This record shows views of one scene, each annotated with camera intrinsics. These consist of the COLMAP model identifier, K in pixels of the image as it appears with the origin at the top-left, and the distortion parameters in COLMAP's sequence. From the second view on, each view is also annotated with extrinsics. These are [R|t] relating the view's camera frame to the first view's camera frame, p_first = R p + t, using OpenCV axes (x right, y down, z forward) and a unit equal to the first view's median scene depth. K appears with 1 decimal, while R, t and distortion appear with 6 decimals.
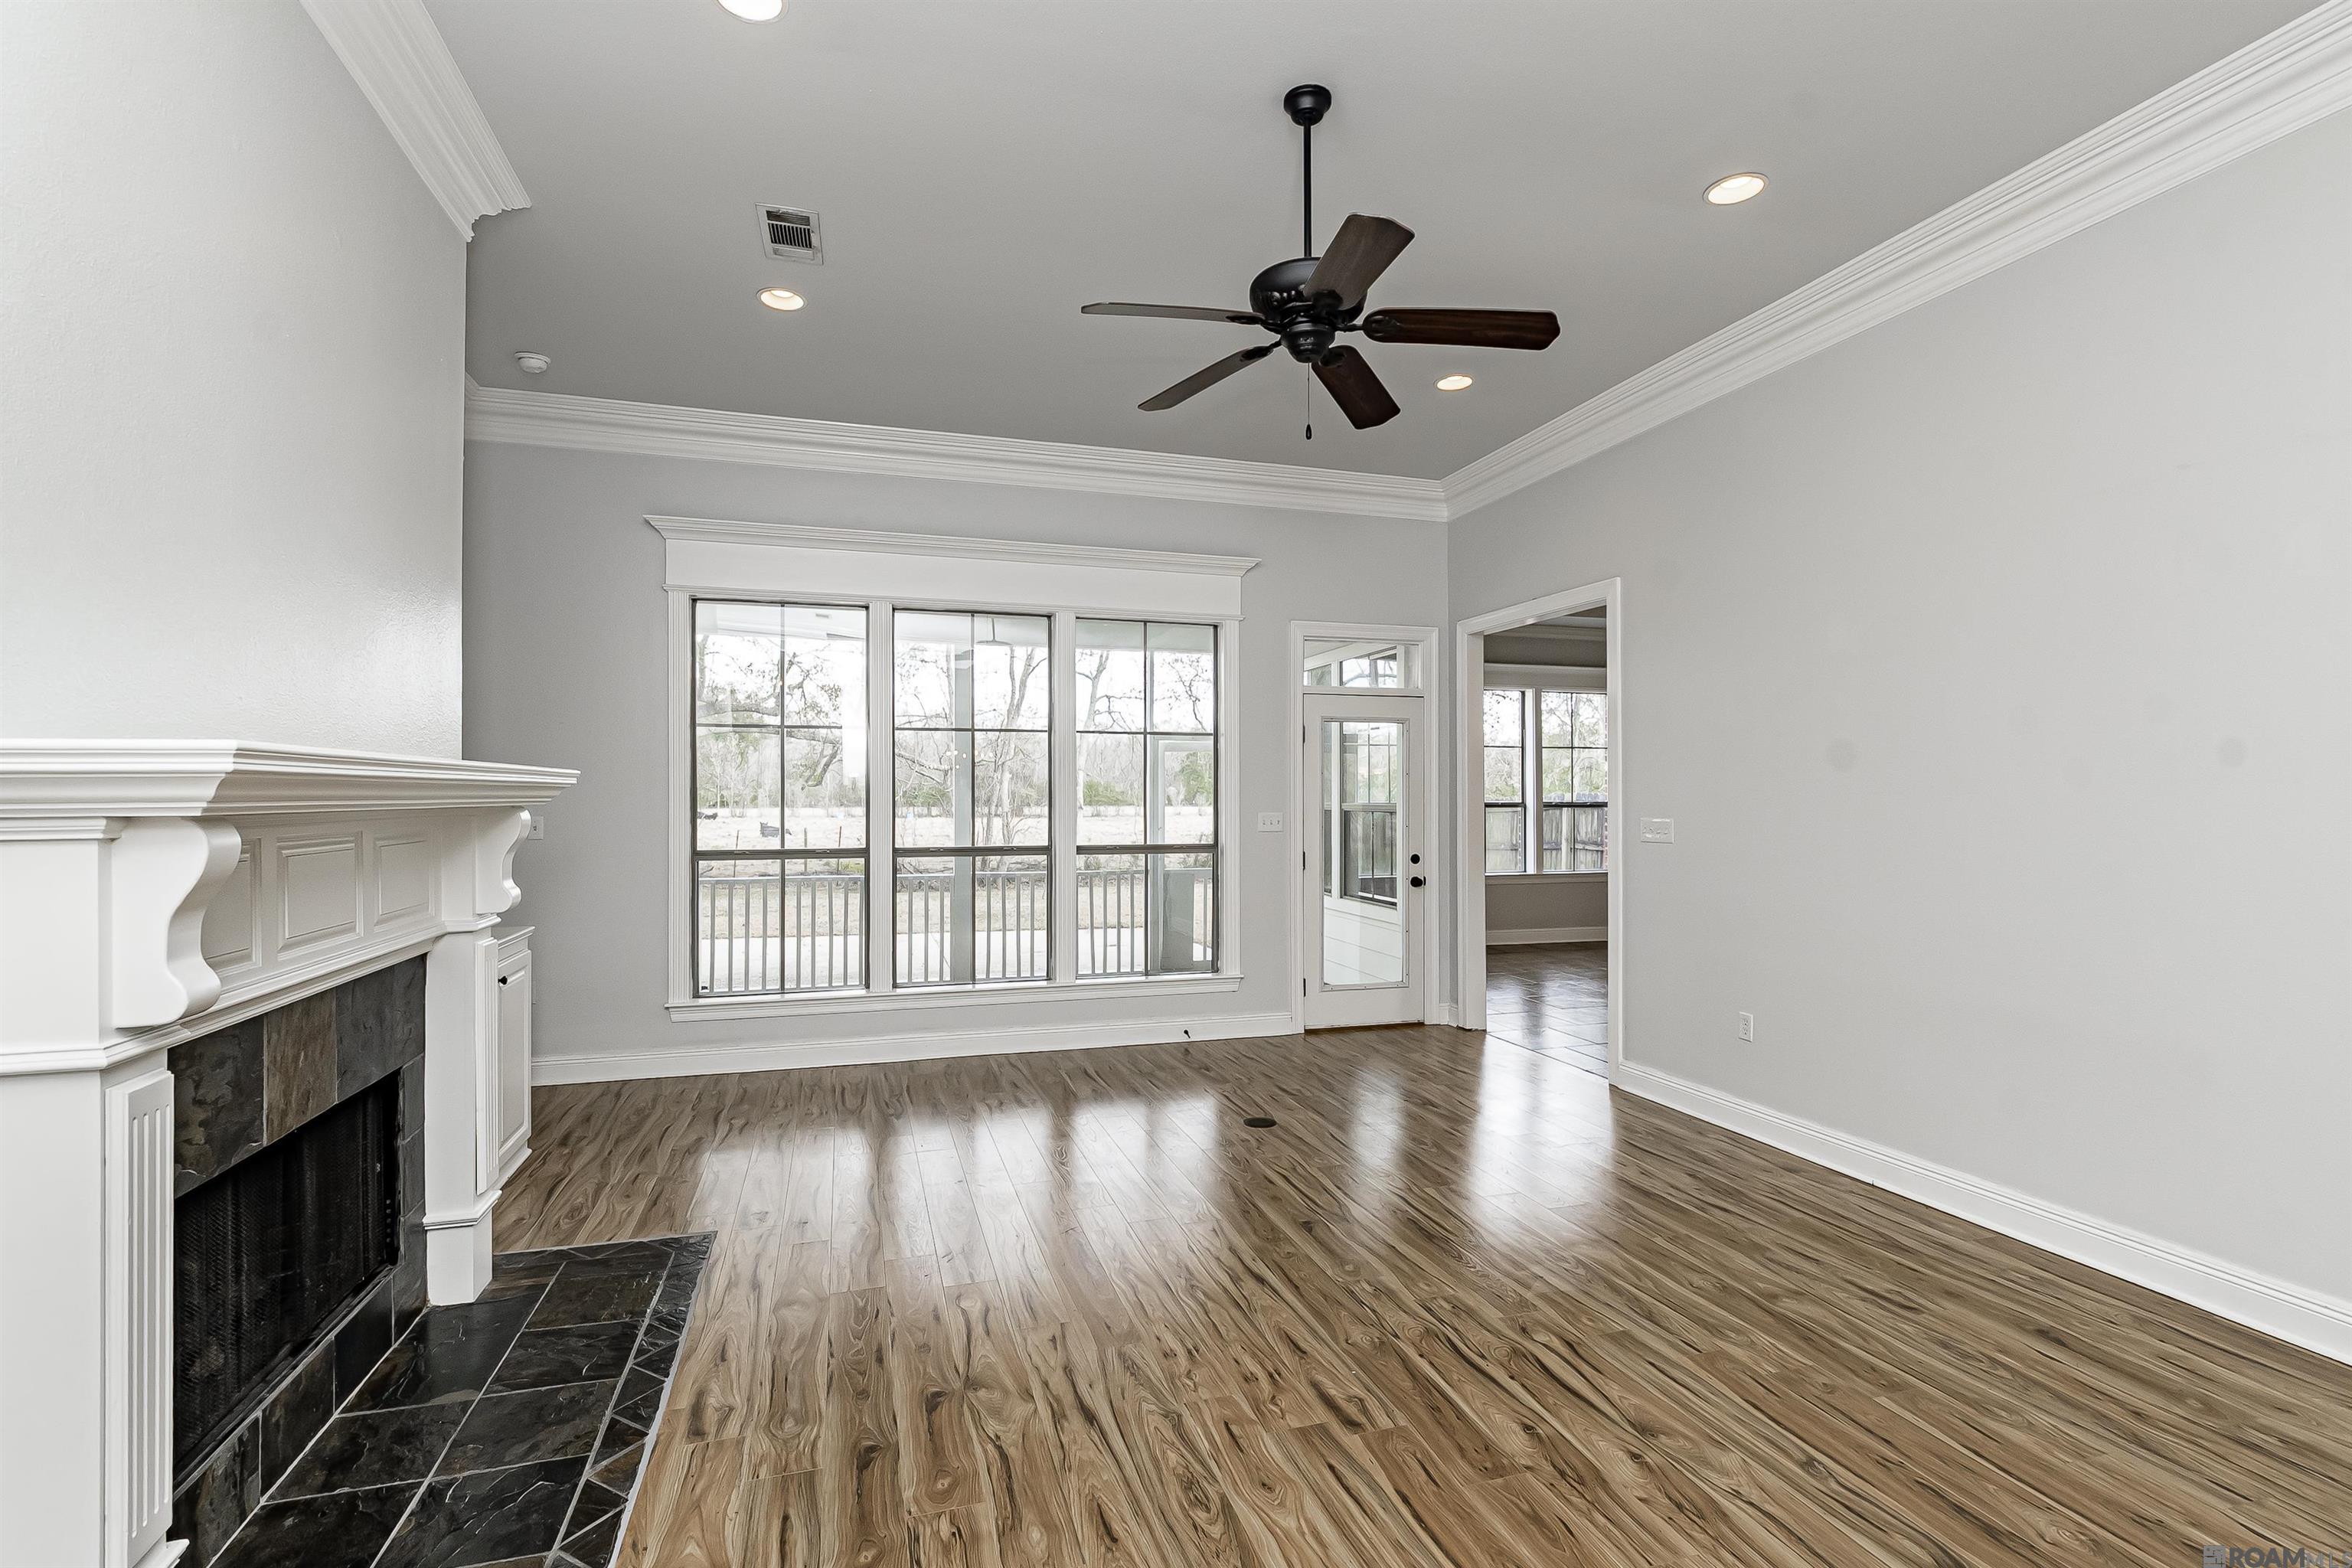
lens RADIAL K [[1076.7, 0, 1172.8], [0, 1076.7, 785.2], [0, 0, 1]] dist [-0.006781, -0.000015]
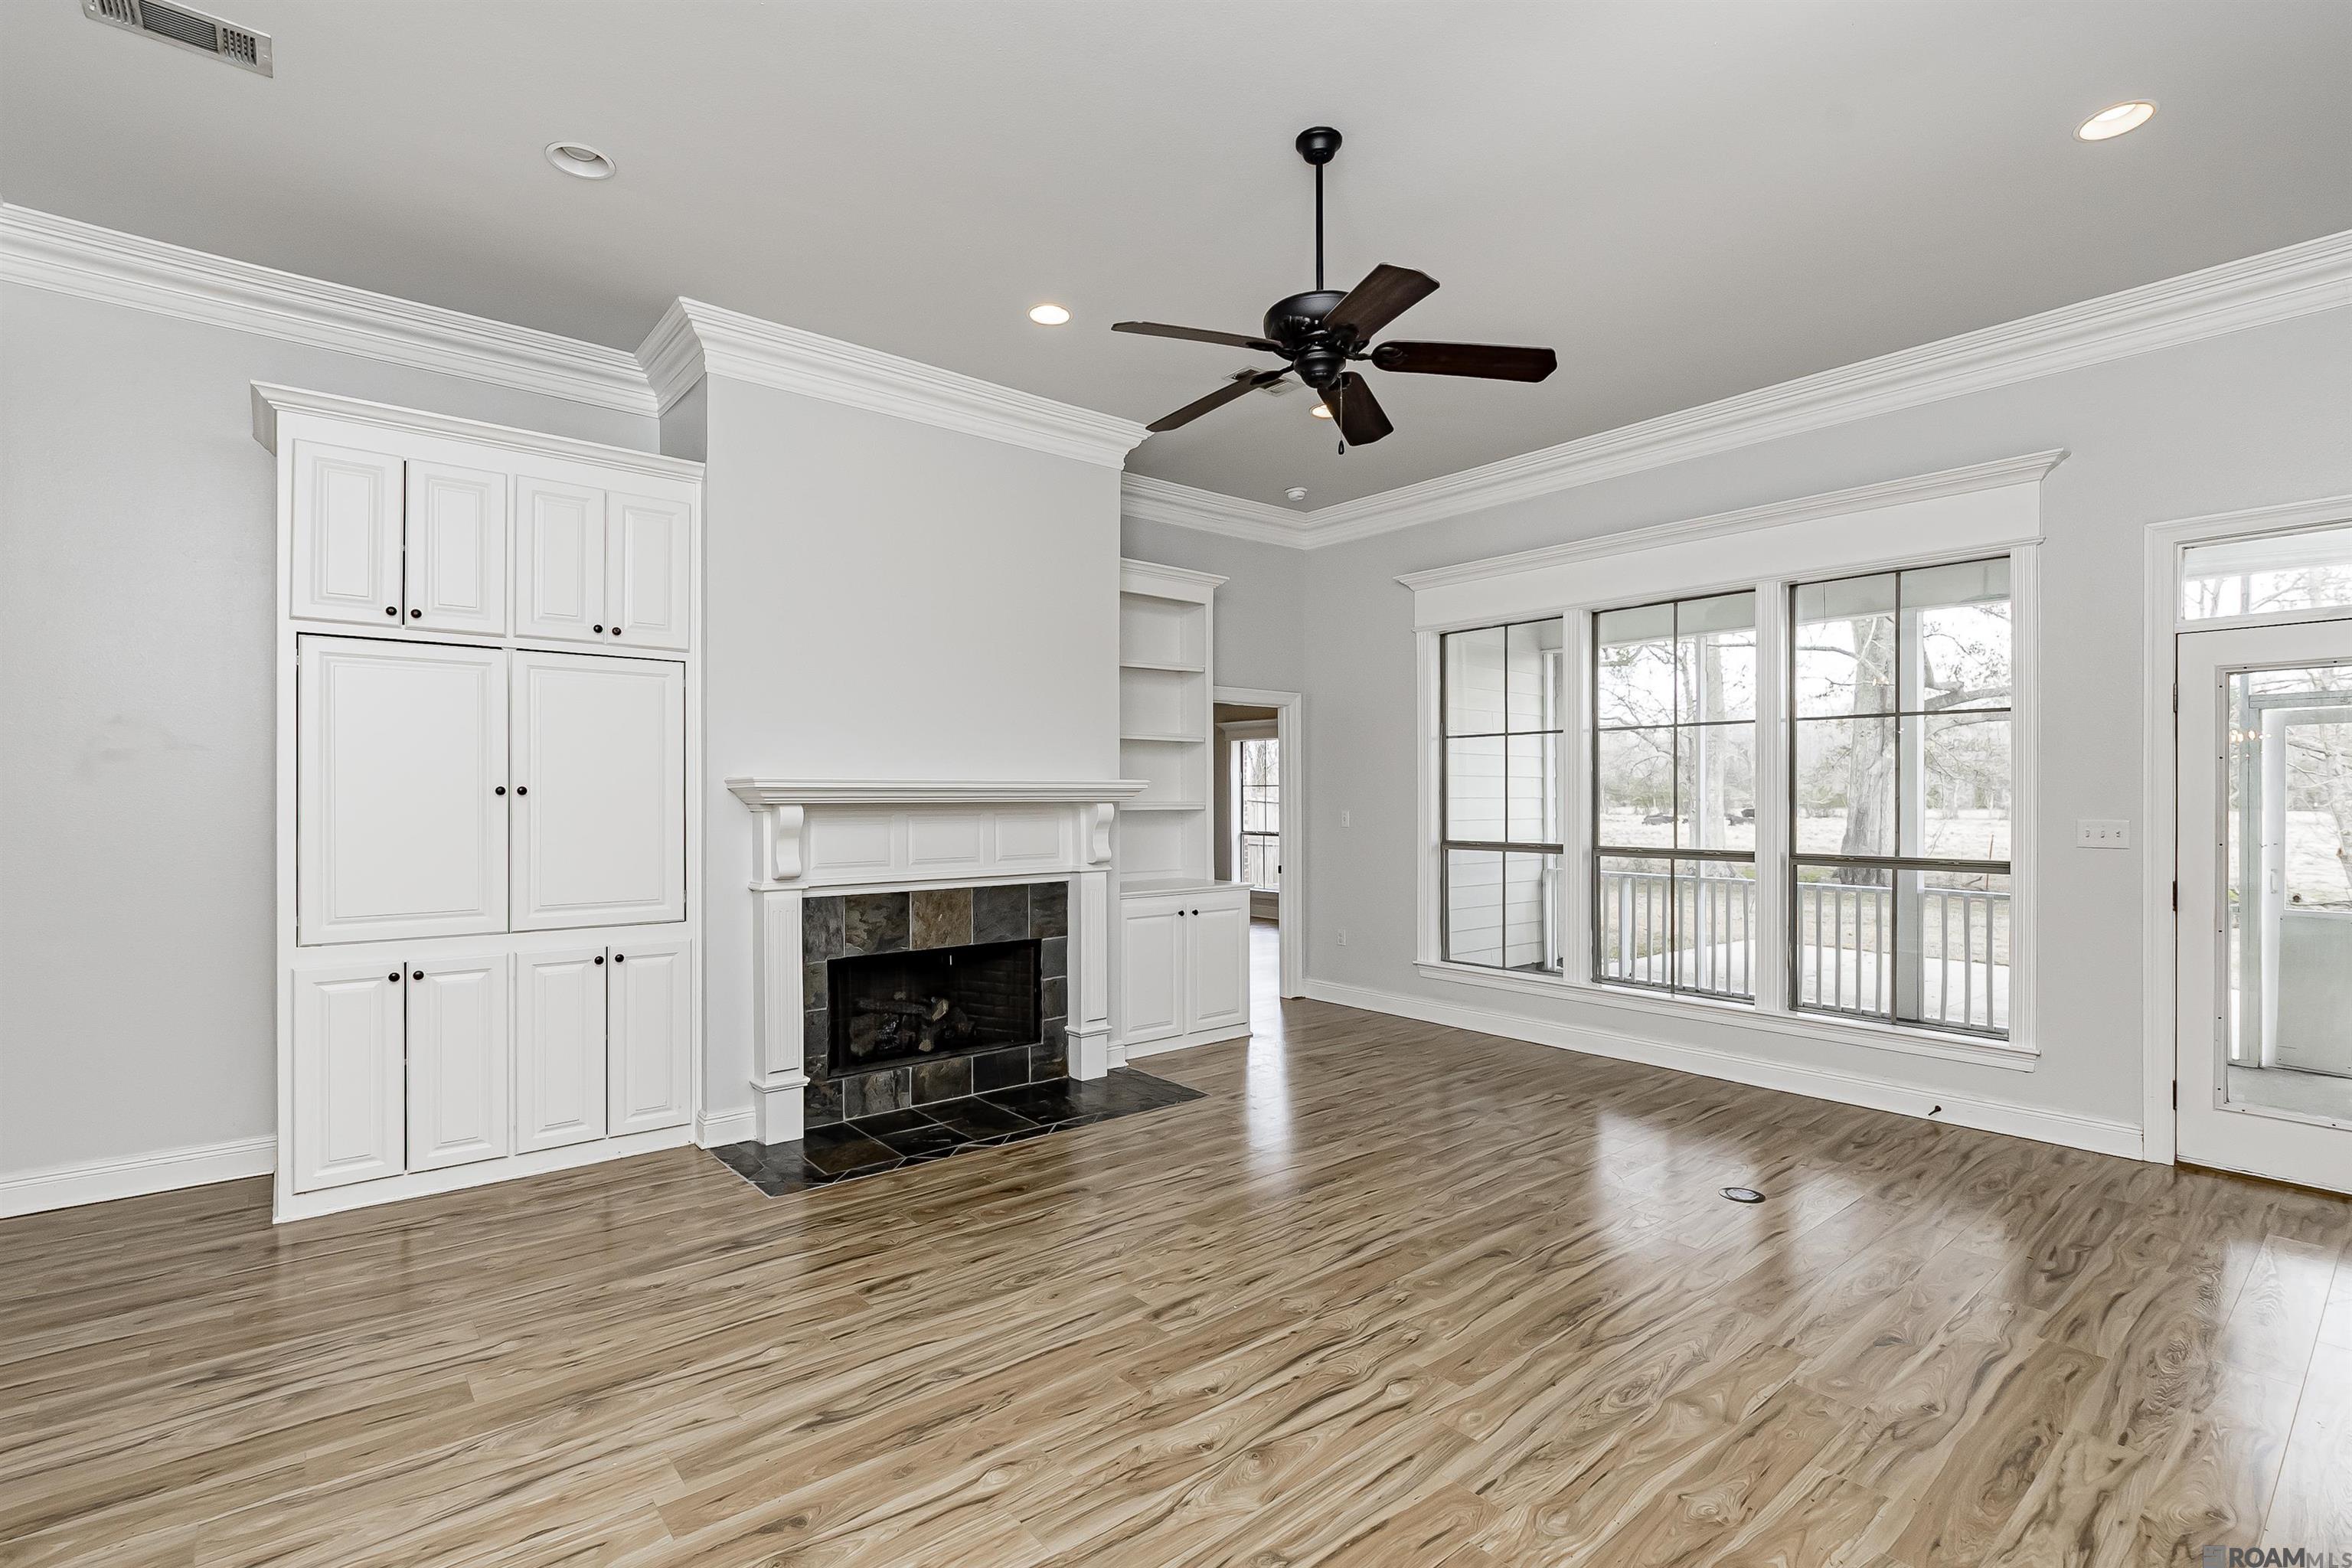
lens RADIAL K [[1076.7, 0, 1156.3], [0, 1076.7, 787.0], [0, 0, 1]] dist [-0.006781, -0.000015]
pose [[0.381388, -0.008474, -0.924376, 1.054636], [0.011291, 0.999926, -0.004508, 0.003708], [0.924346, -0.008718, 0.381455, 0.442510]]
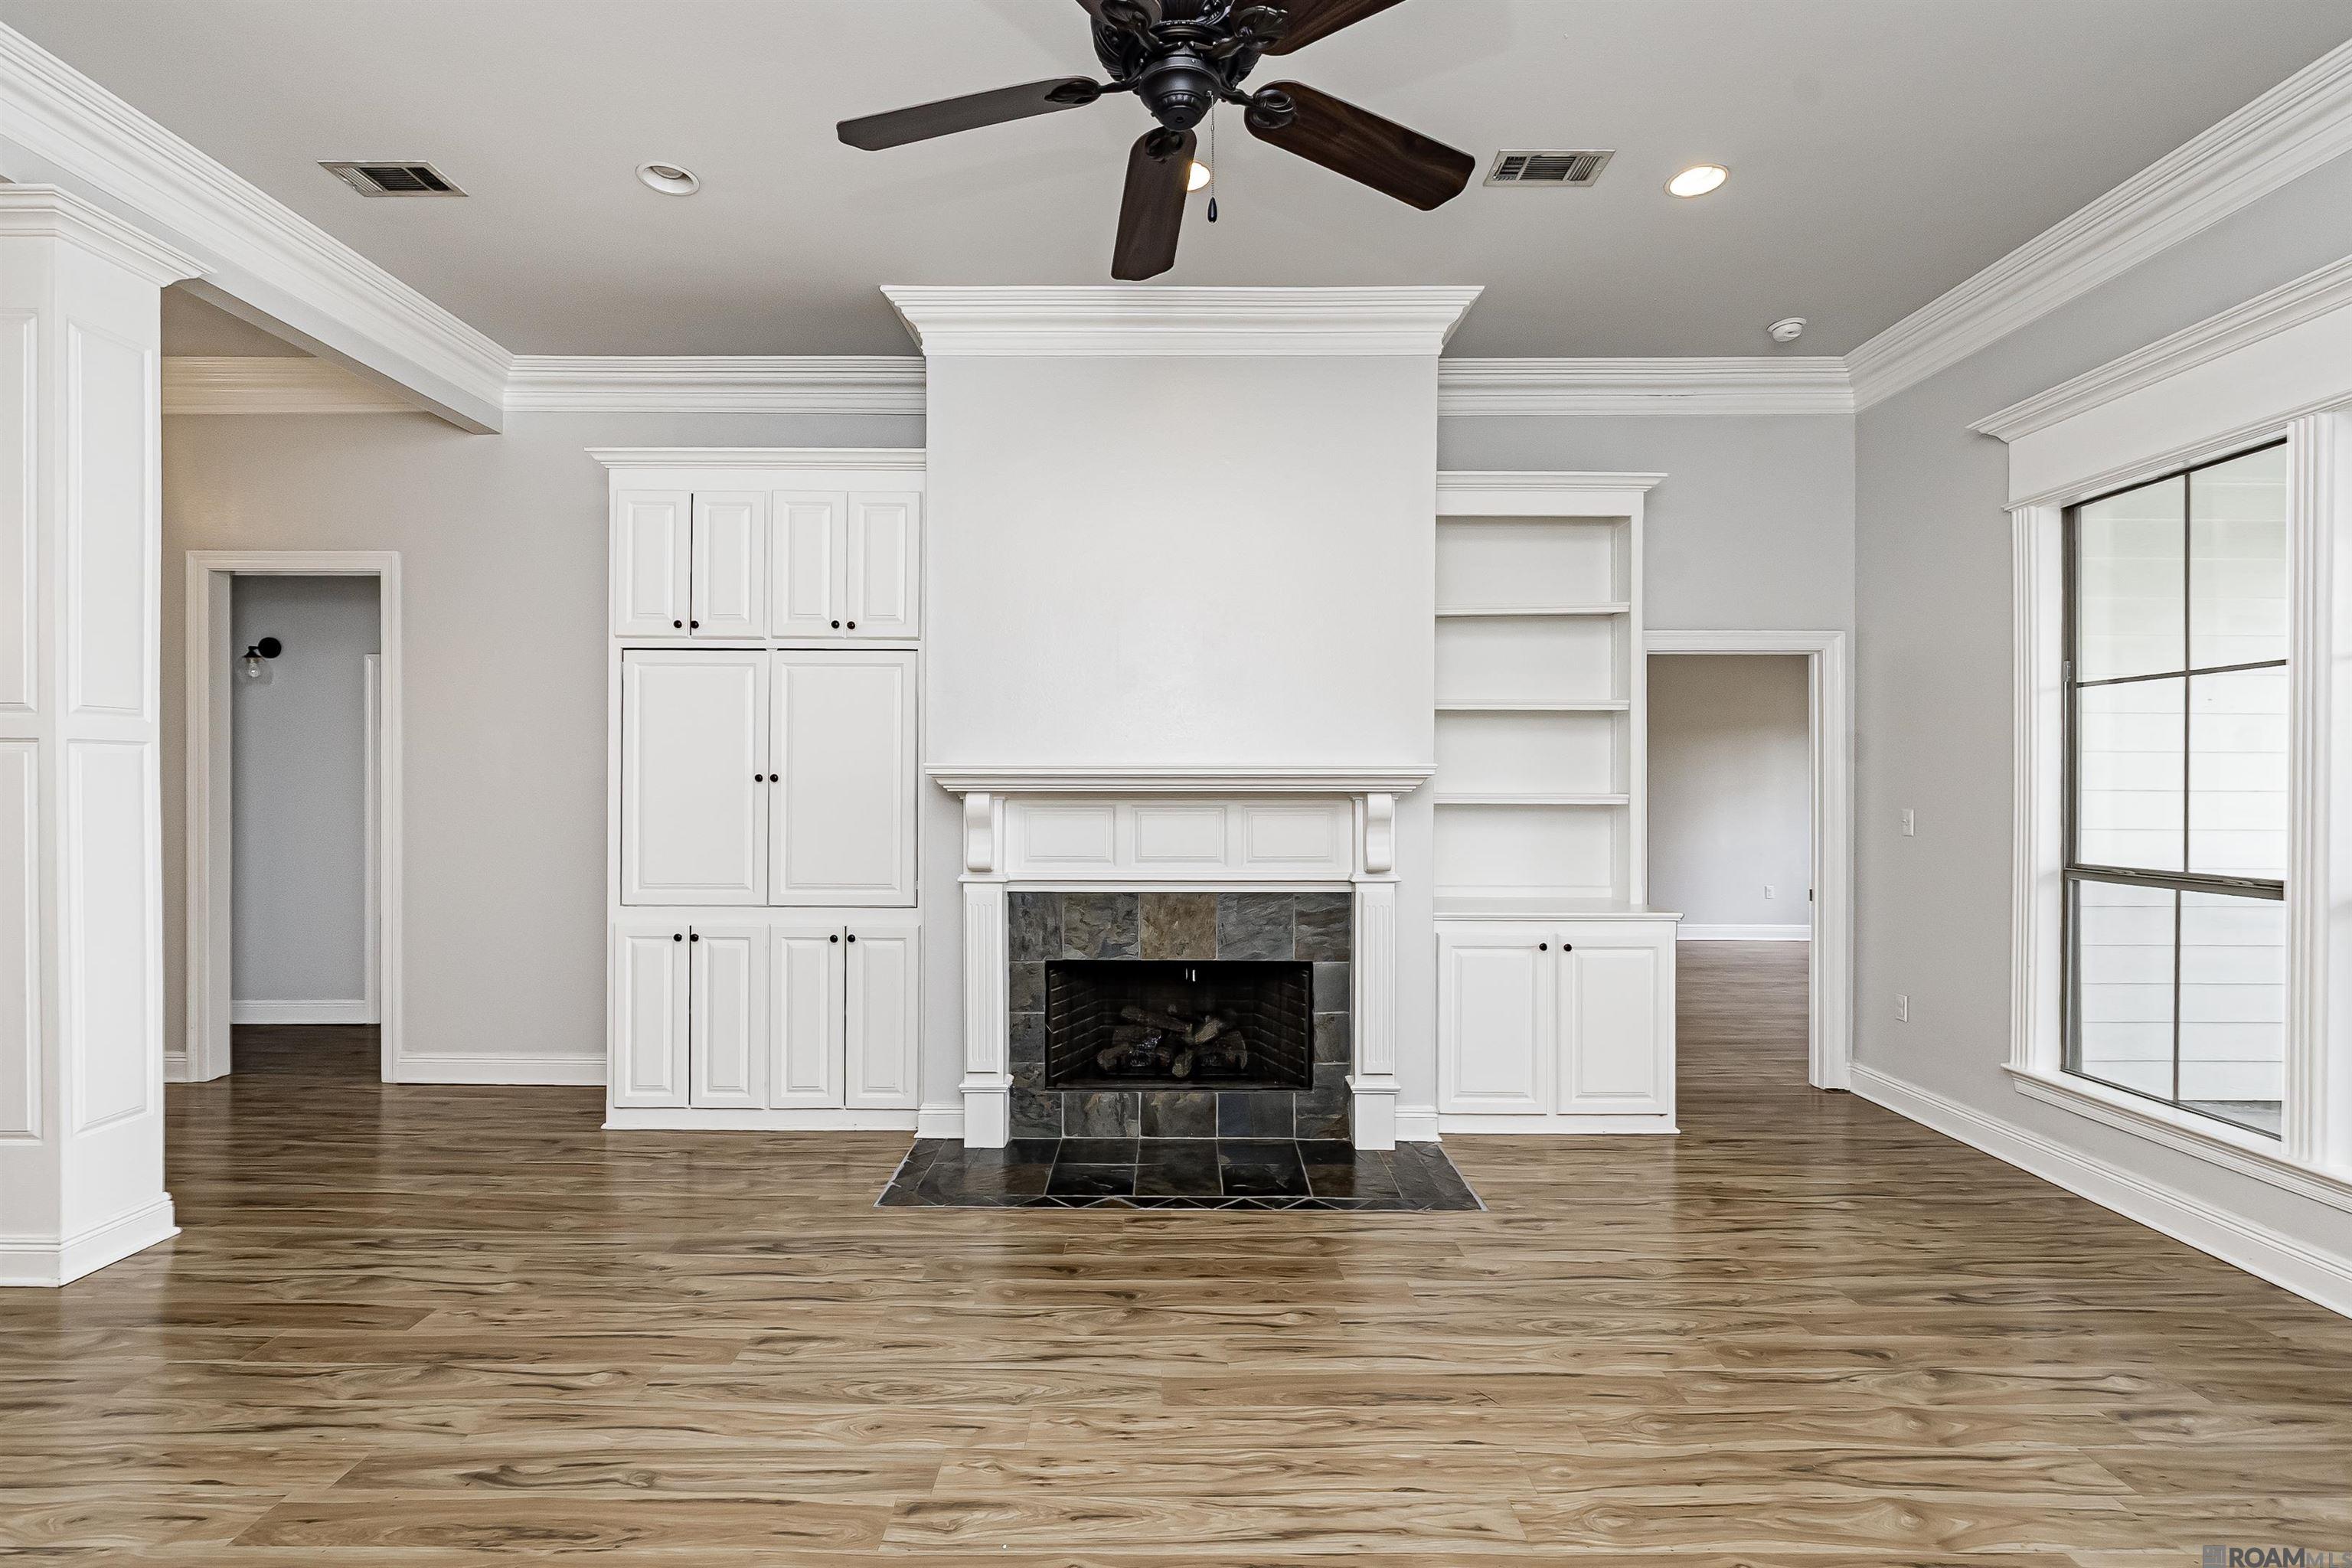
lens RADIAL K [[1076.7, 0, 1181.8], [0, 1076.7, 791.4], [0, 0, 1]] dist [-0.006781, -0.000015]
pose [[-0.286950, 0.003310, -0.957940, 0.758890], [0.007782, 0.999969, 0.001124, 0.013833], [0.957914, -0.007133, -0.286967, 1.190343]]
